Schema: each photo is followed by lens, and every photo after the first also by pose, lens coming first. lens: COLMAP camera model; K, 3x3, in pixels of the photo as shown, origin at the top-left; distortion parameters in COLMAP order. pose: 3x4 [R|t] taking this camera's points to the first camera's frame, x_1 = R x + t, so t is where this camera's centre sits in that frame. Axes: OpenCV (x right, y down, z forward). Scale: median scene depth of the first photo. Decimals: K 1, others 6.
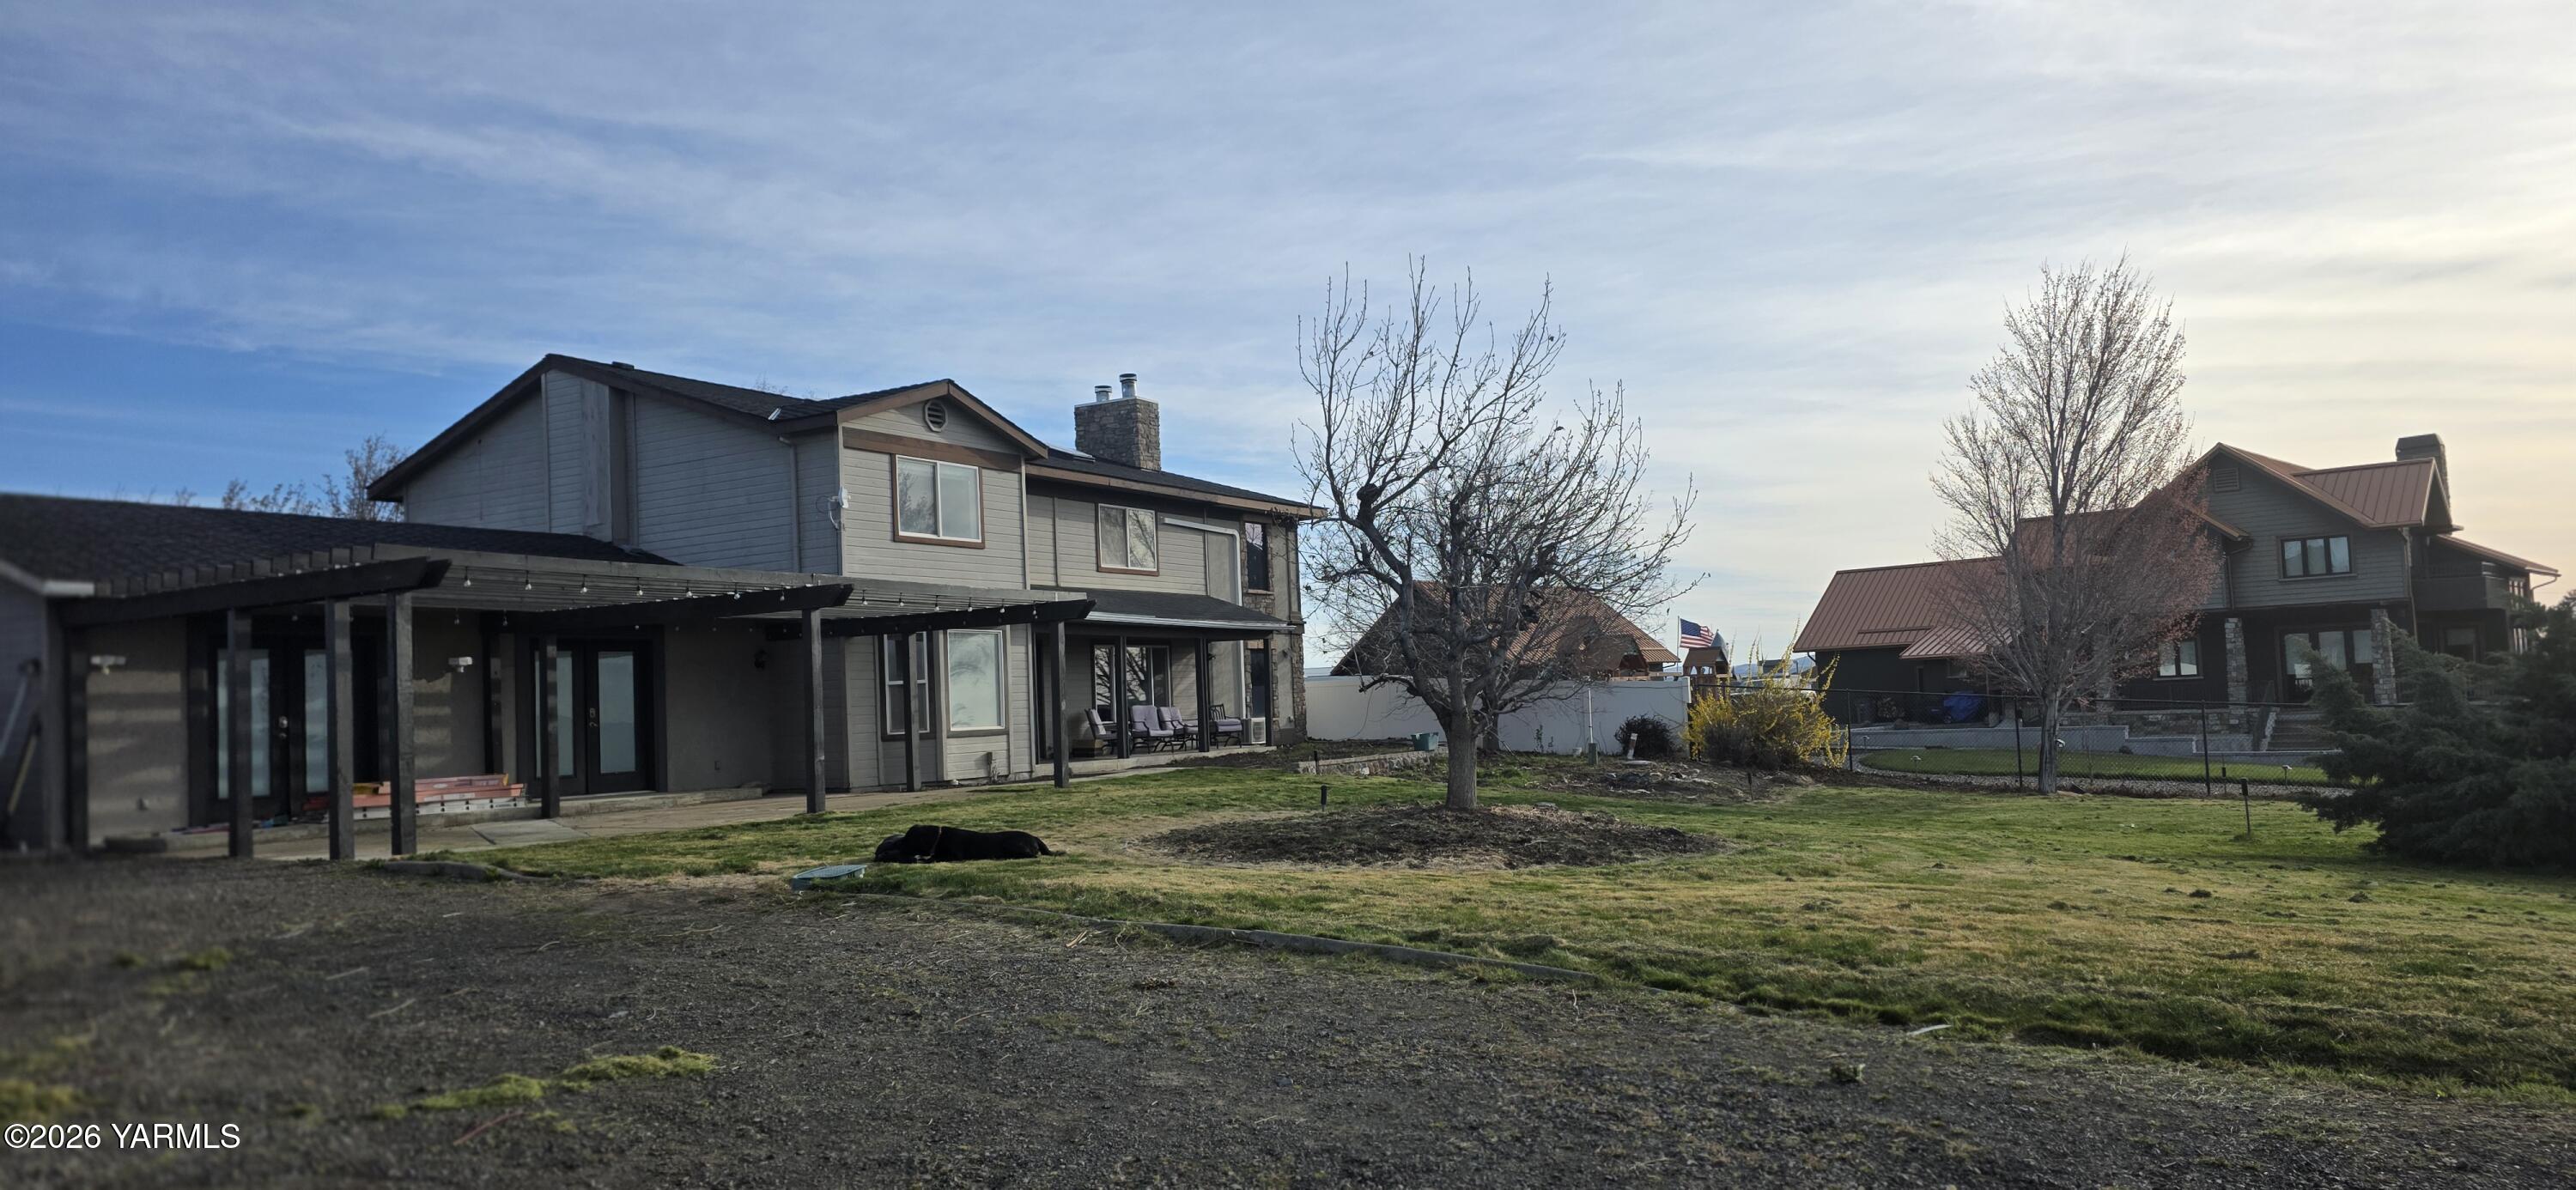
lens RADIAL K [[1717.2, 0, 1298.1], [0, 1717.2, 608.0], [0, 0, 1]] dist [0.106301, -0.124901]
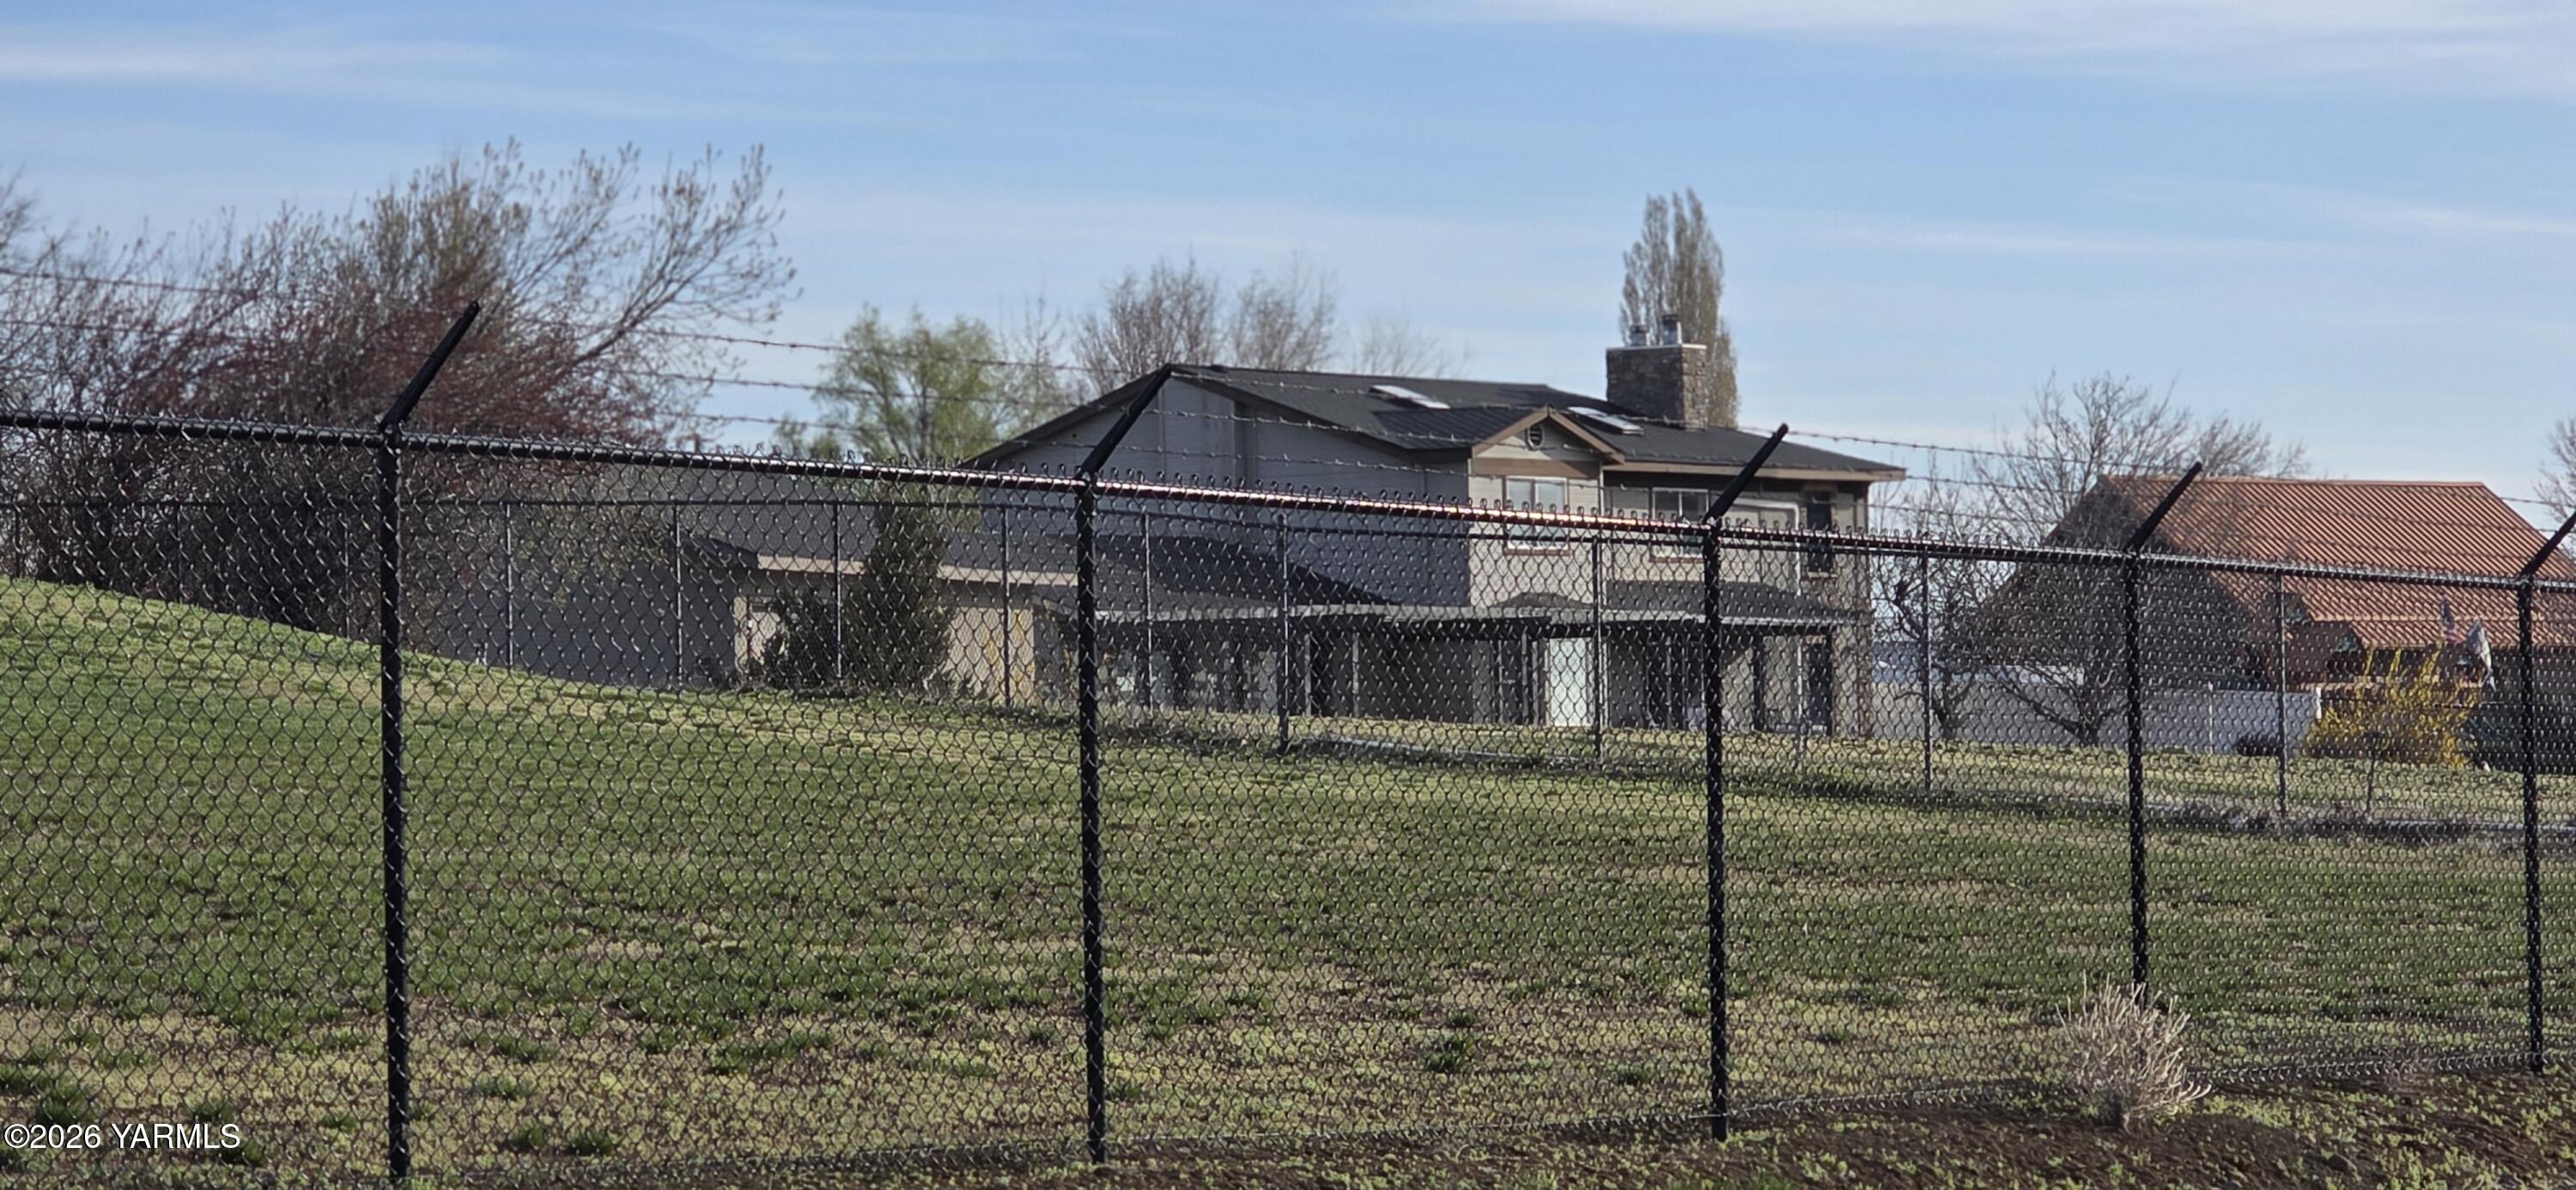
lens RADIAL K [[6732.2, 0, 1288.0], [0, 6732.2, 595.0], [0, 0, 1]] dist [-0.076729, -0.104891]
pose [[0.995769, 0.024792, -0.088485, 0.011691], [-0.021195, 0.998920, 0.041353, -0.147016], [0.089415, -0.039302, 0.995219, -2.621438]]
